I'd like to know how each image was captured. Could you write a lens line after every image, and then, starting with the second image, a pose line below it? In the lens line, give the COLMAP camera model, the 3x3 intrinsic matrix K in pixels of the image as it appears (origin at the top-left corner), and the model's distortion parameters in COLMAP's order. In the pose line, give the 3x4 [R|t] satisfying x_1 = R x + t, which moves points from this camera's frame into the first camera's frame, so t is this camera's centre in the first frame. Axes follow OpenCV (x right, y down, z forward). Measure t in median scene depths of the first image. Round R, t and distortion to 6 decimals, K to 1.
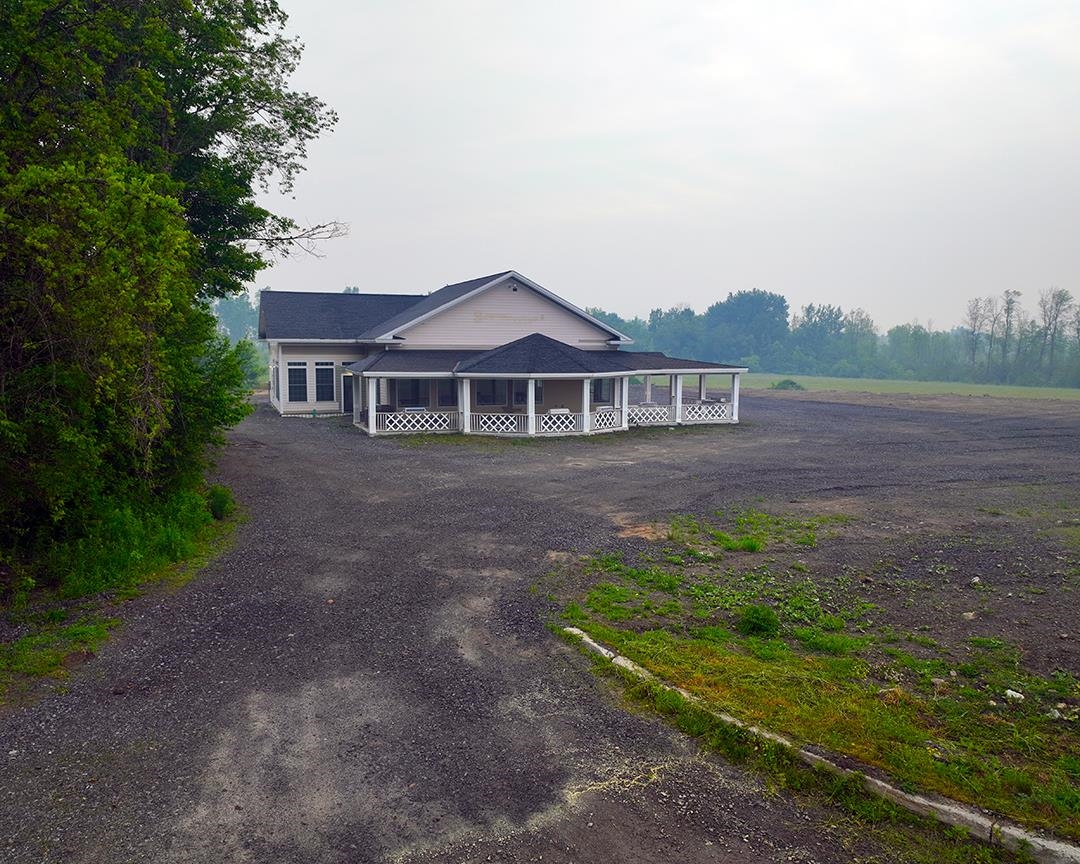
lens RADIAL K [[804.9, 0, 543.2], [0, 804.9, 431.3], [0, 0, 1]] dist [0.002731, -0.001794]
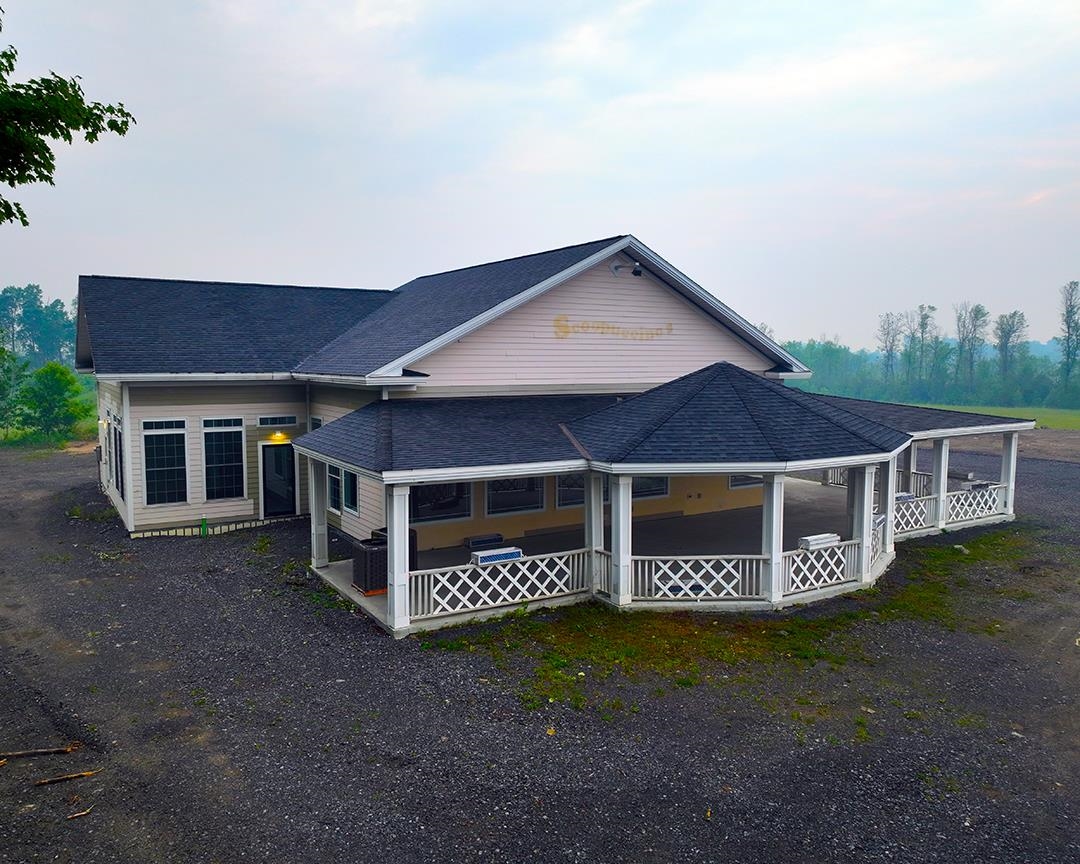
lens RADIAL K [[804.9, 0, 539.2], [0, 804.9, 432.3], [0, 0, 1]] dist [0.002731, -0.001794]
pose [[0.983832, -0.019572, 0.178023, -0.184016], [0.022619, 0.999630, -0.015104, -0.071692], [-0.177661, 0.018886, 0.983910, 0.525535]]
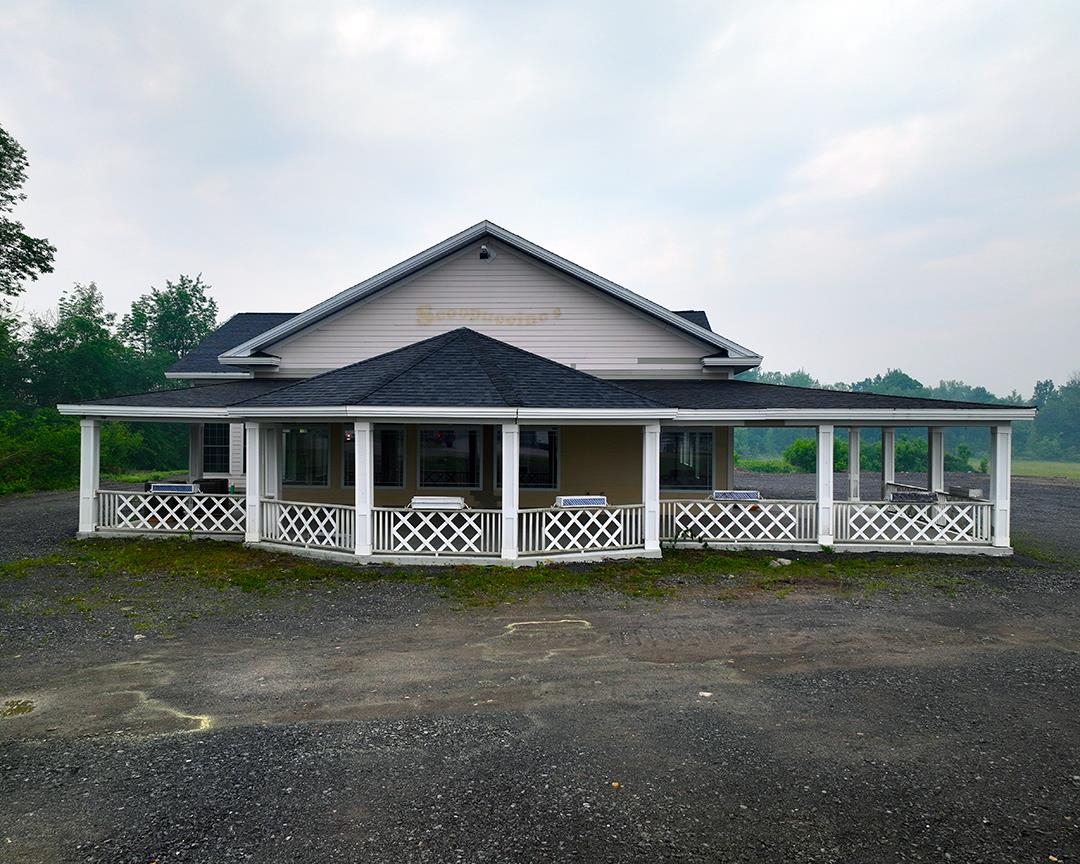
lens RADIAL K [[804.9, 0, 546.0], [0, 804.9, 431.8], [0, 0, 1]] dist [0.002731, -0.001794]
pose [[0.903953, 0.002428, -0.427624, 0.212834], [-0.049245, 0.993922, -0.098456, -0.020542], [0.424786, 0.110058, 0.898579, 0.580865]]
